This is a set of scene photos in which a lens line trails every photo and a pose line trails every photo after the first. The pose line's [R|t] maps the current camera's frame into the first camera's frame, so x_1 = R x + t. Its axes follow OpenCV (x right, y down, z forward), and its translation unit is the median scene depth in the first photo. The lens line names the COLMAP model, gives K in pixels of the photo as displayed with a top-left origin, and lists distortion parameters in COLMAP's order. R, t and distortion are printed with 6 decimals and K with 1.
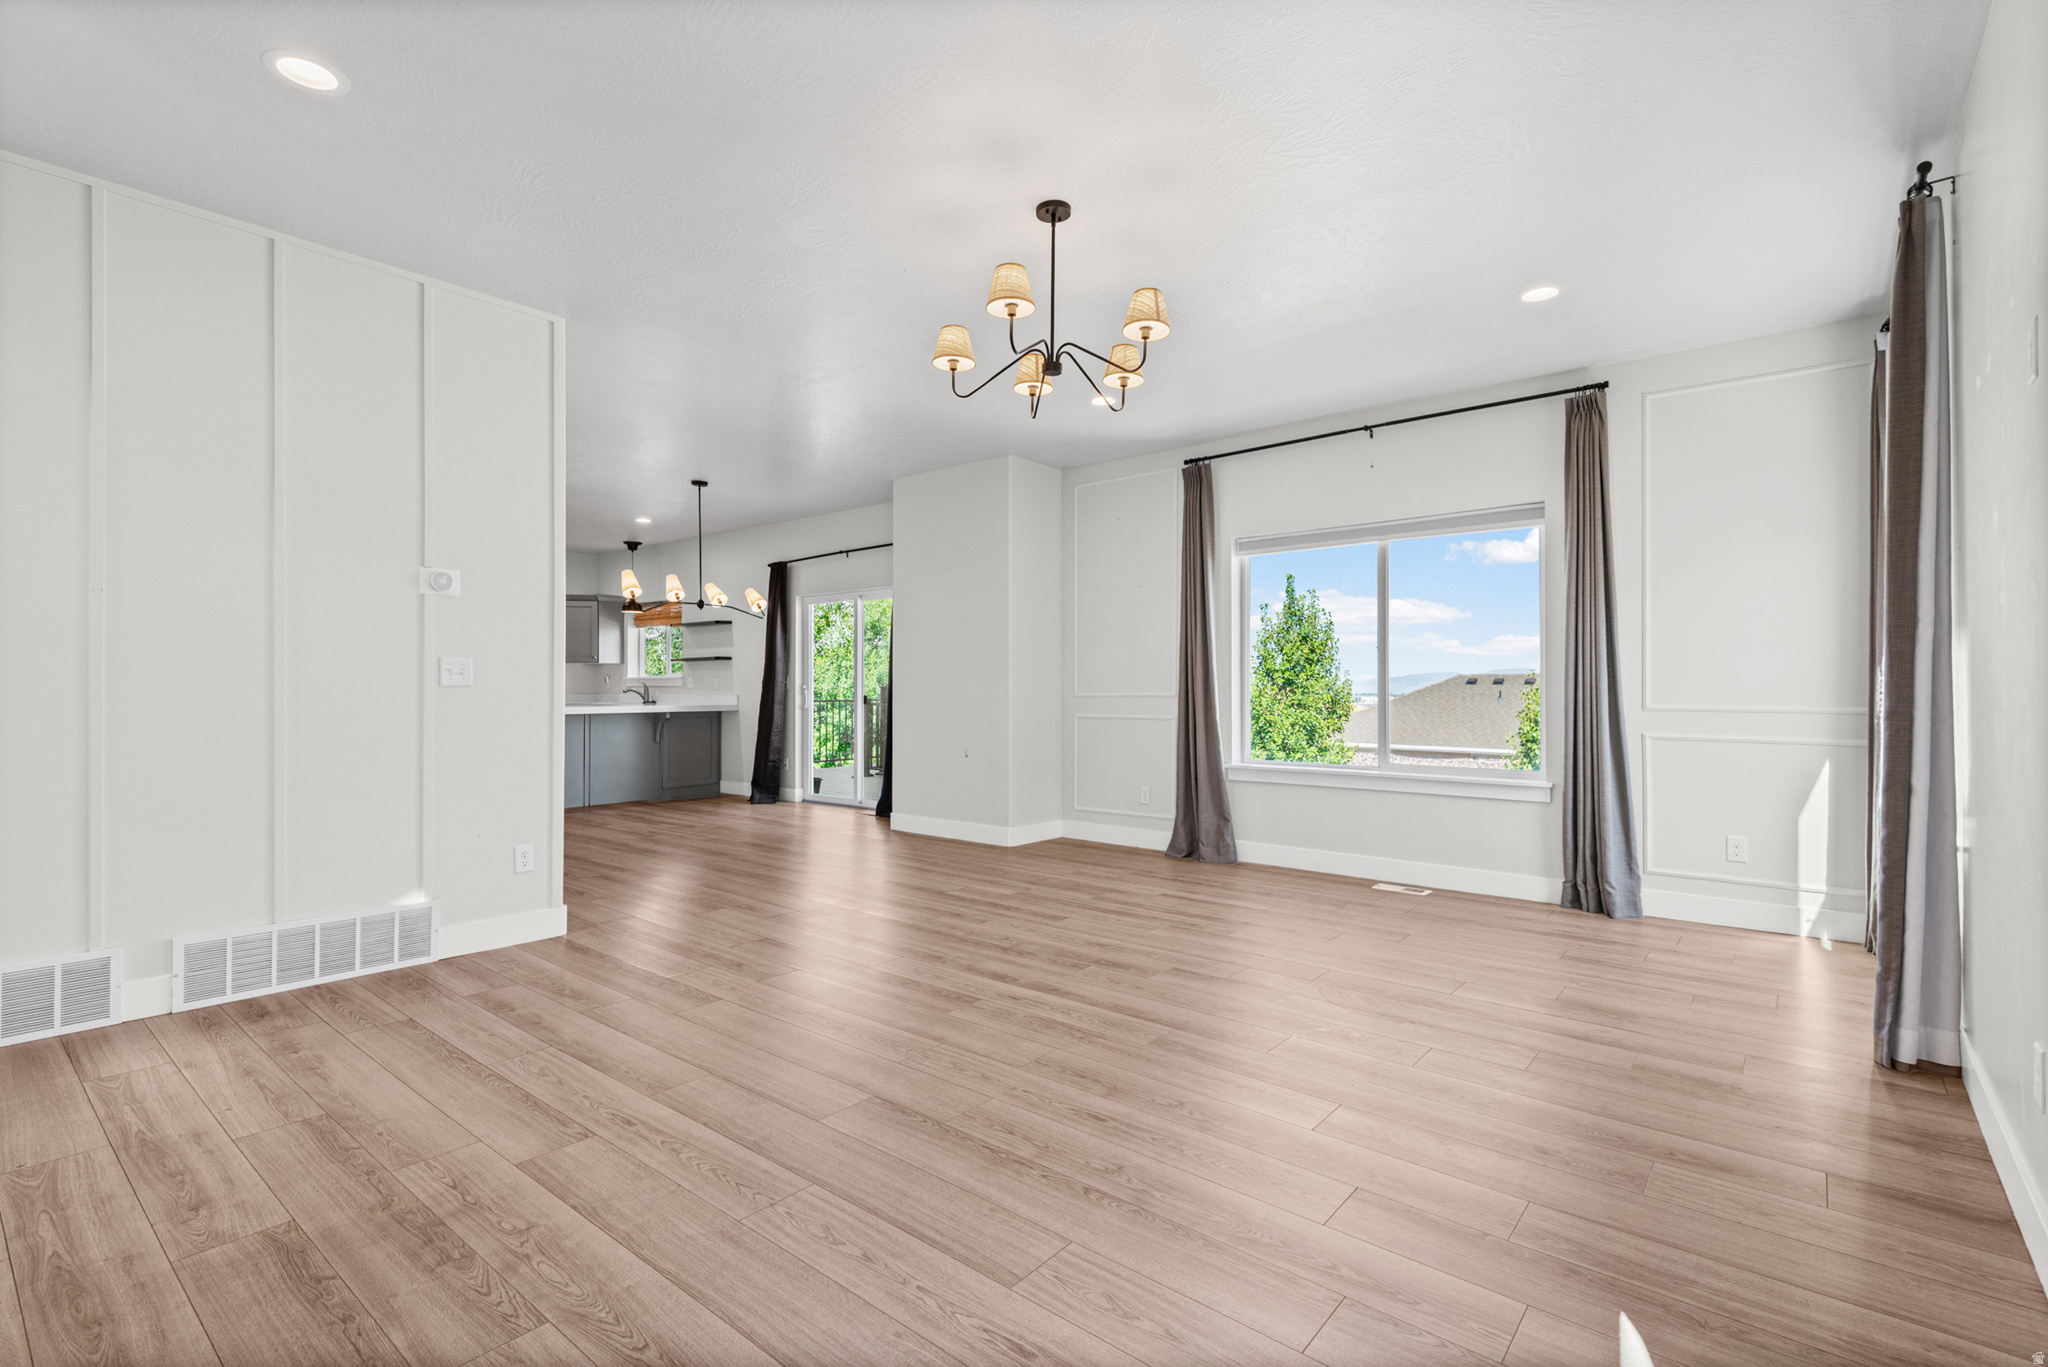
lens RADIAL K [[946.6, 0, 1019.6], [0, 946.6, 691.1], [0, 0, 1]] dist [0.018035, -0.007761]
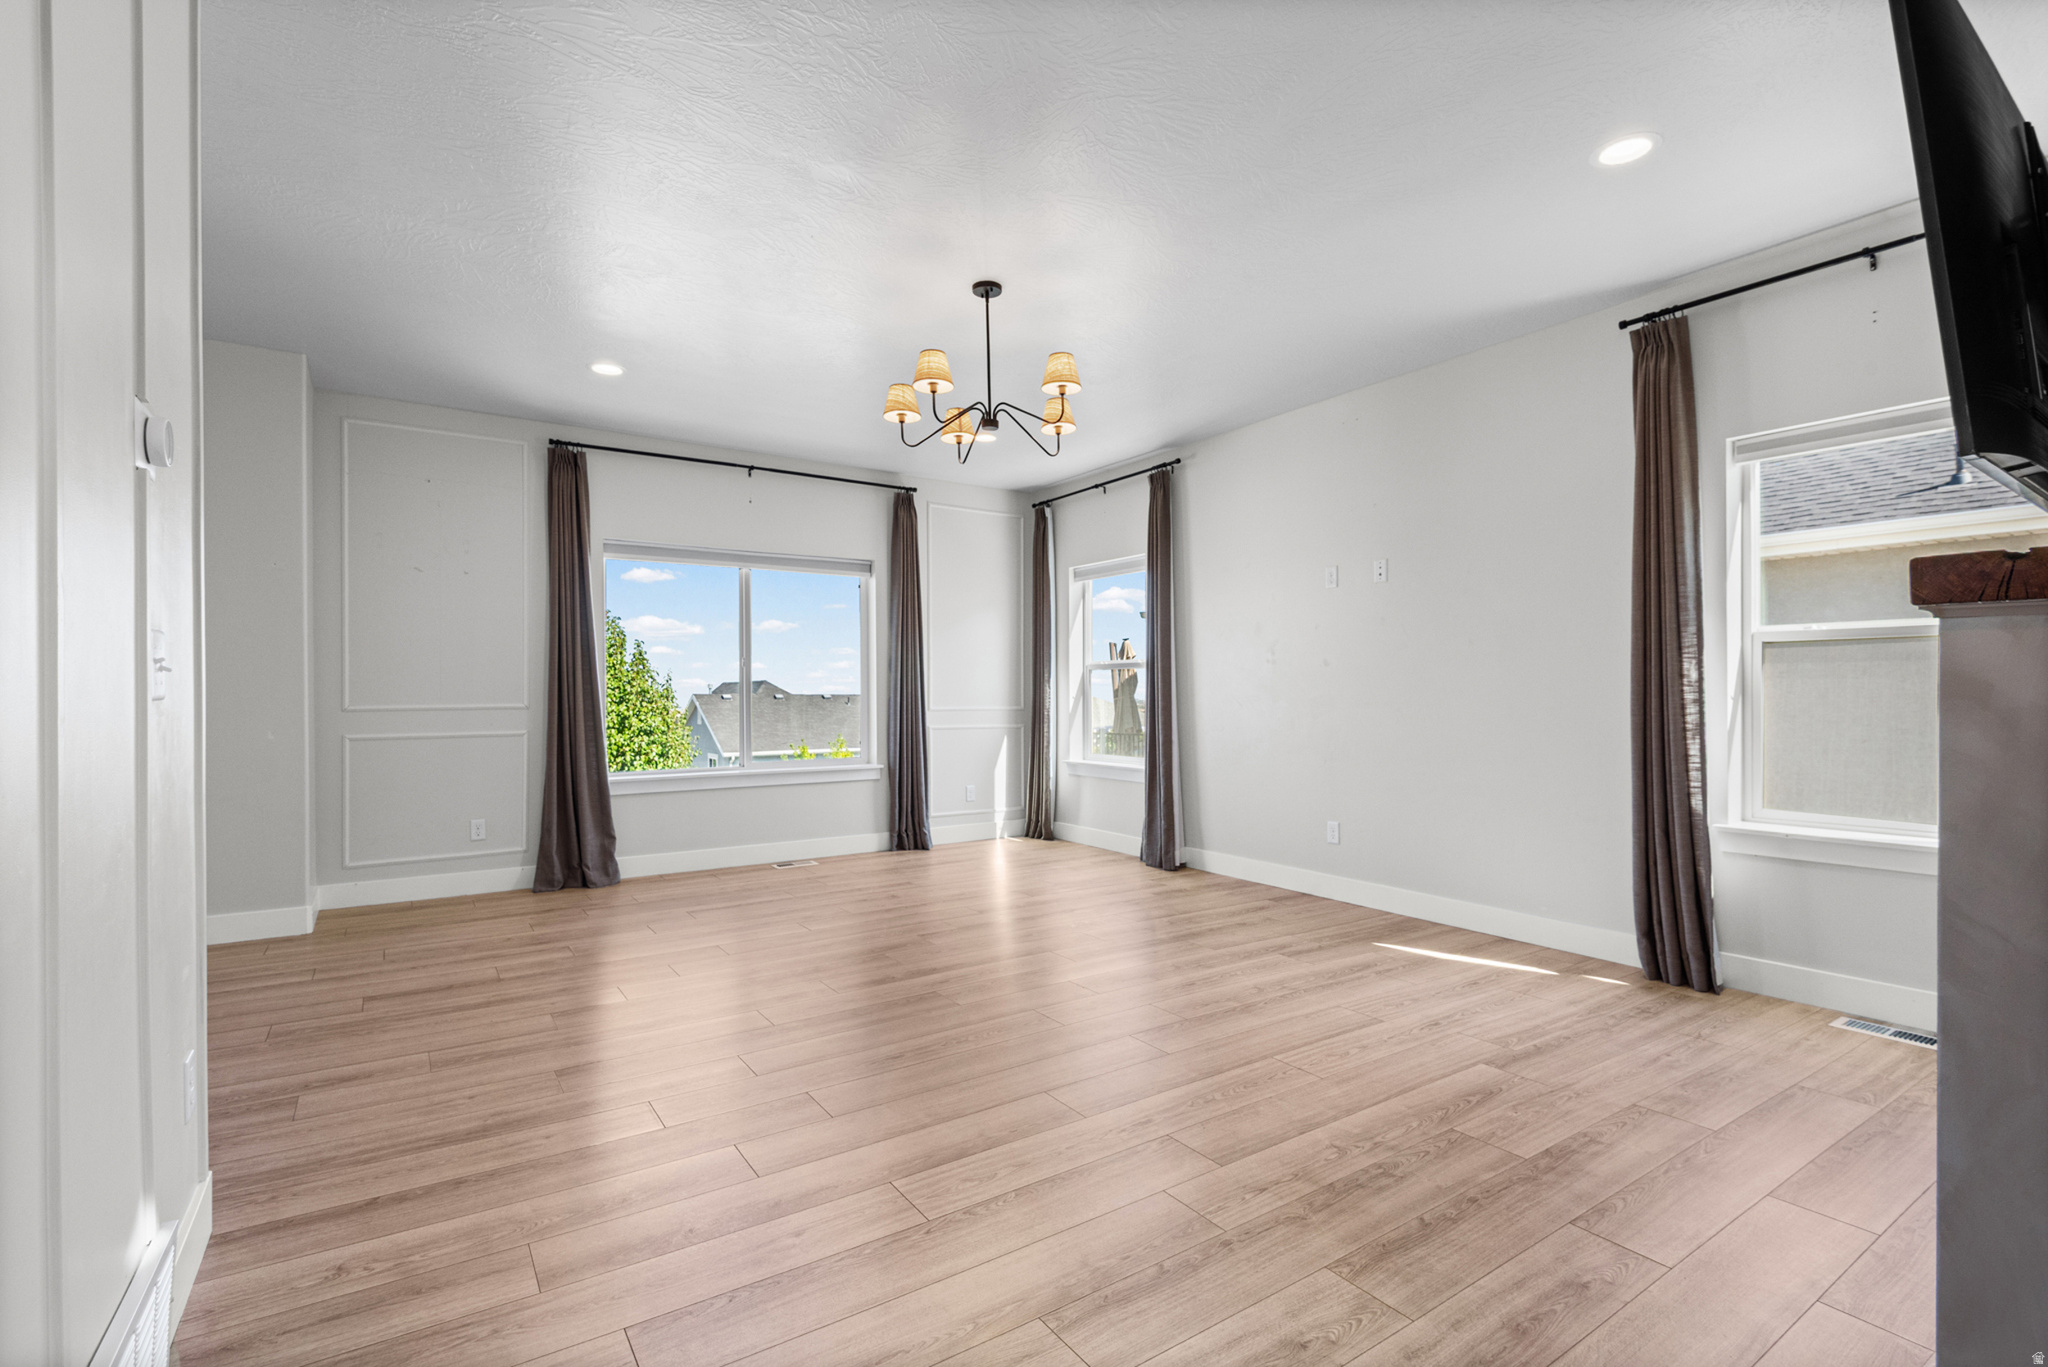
lens RADIAL K [[946.6, 0, 1030.8], [0, 946.6, 690.9], [0, 0, 1]] dist [0.018035, -0.007761]
pose [[0.270559, 0.000762, 0.962703, -1.009369], [0.008438, 0.999959, -0.003163, -0.006657], [-0.962666, 0.008978, 0.270541, 0.592353]]
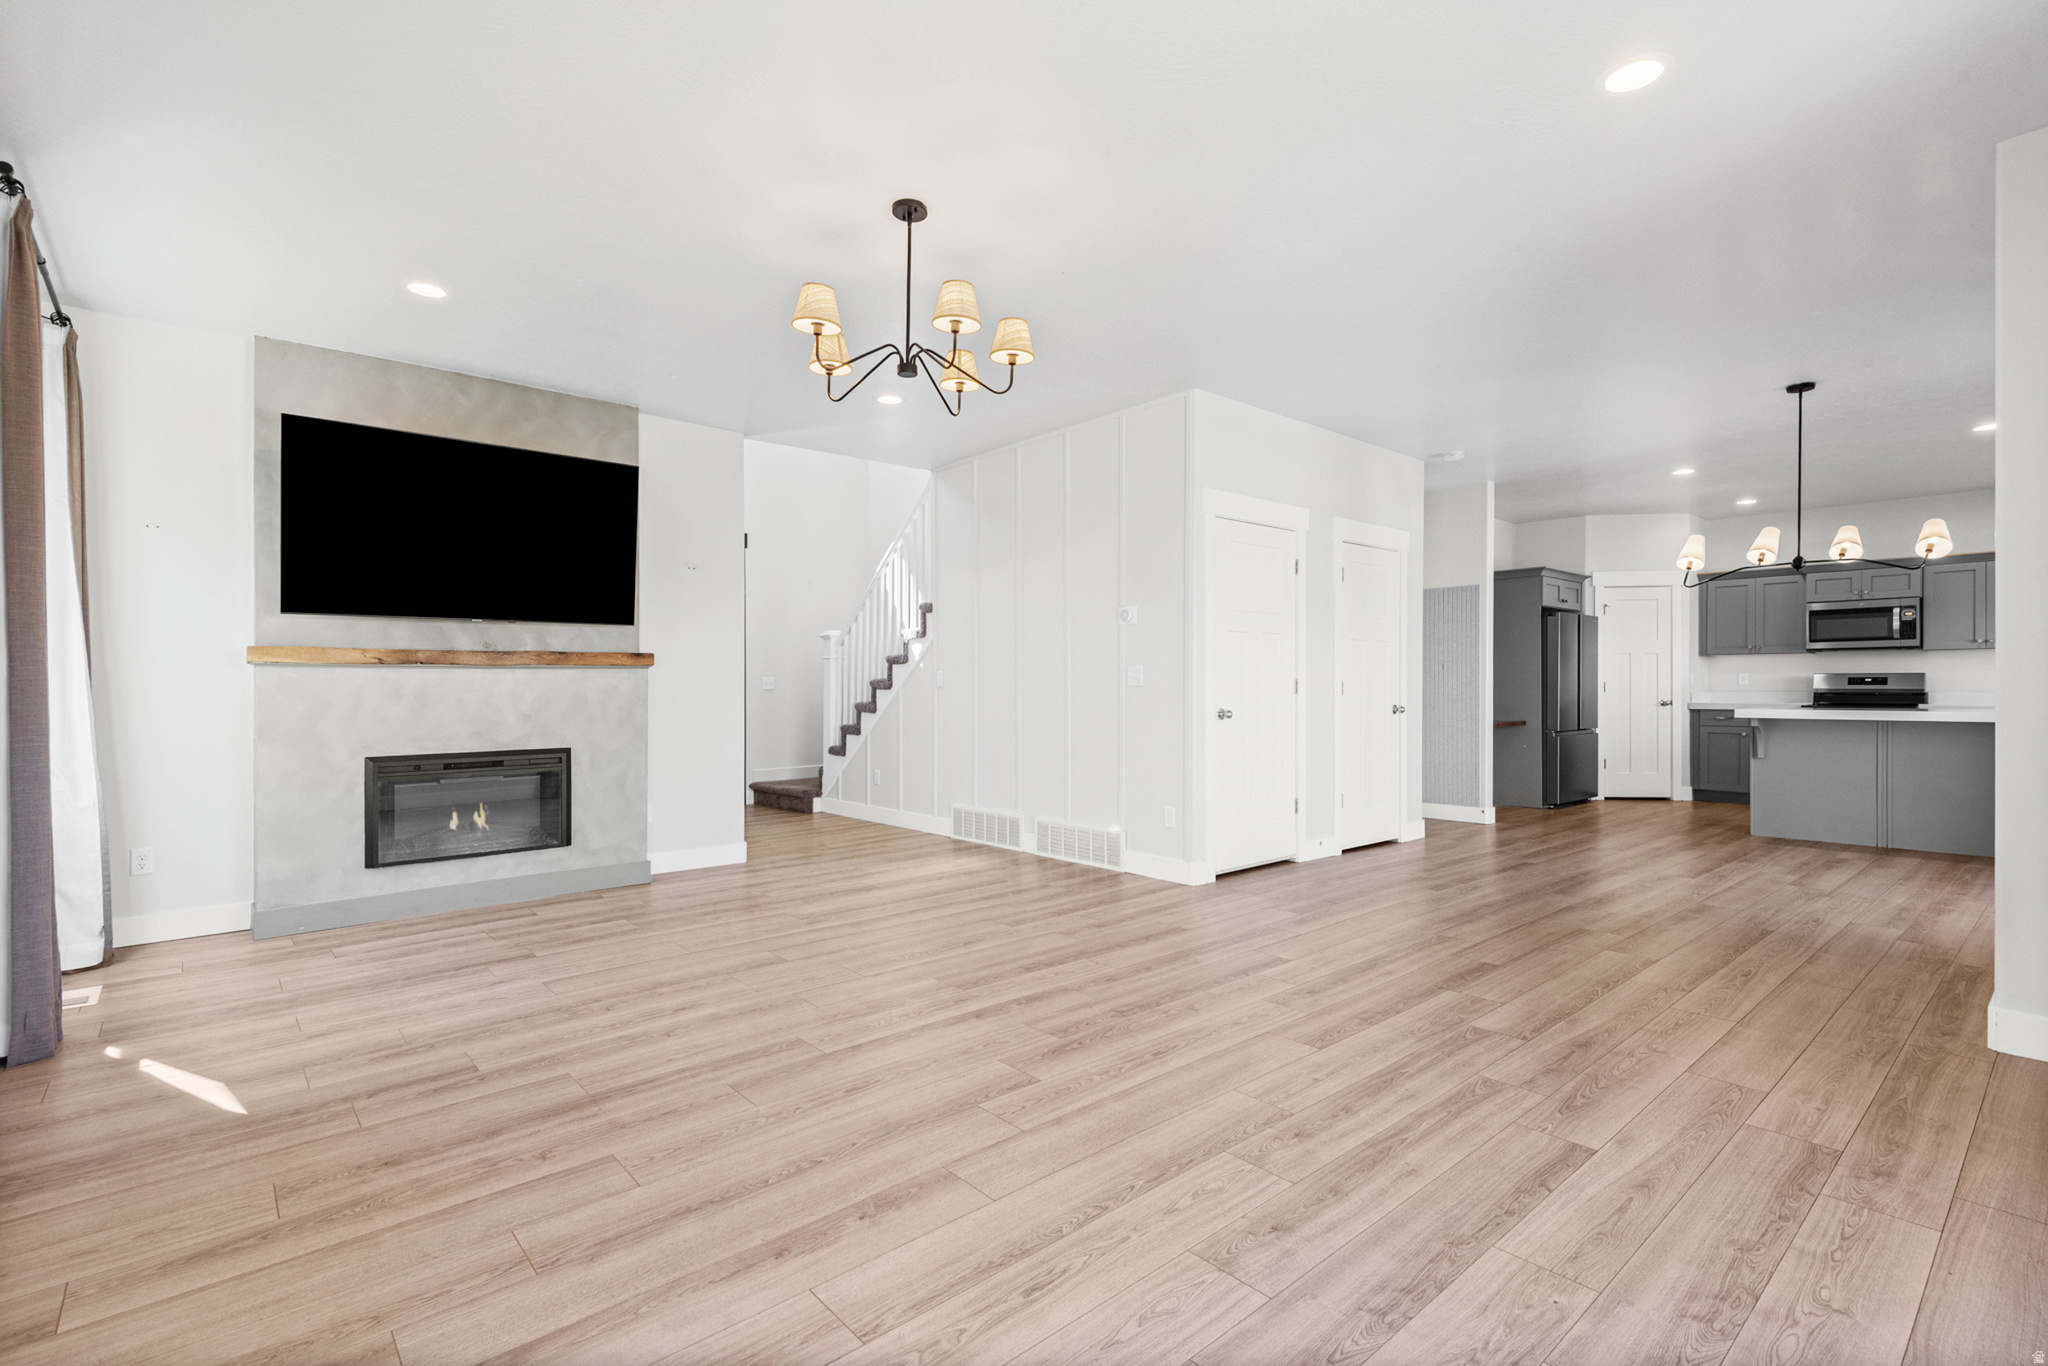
lens RADIAL K [[946.6, 0, 1022.0], [0, 946.6, 682.6], [0, 0, 1]] dist [0.018035, -0.007761]
pose [[-0.158867, -0.002895, -0.987296, 0.942371], [-0.001551, 0.999995, -0.002683, -0.004887], [0.987299, 0.001105, -0.158870, 1.197260]]
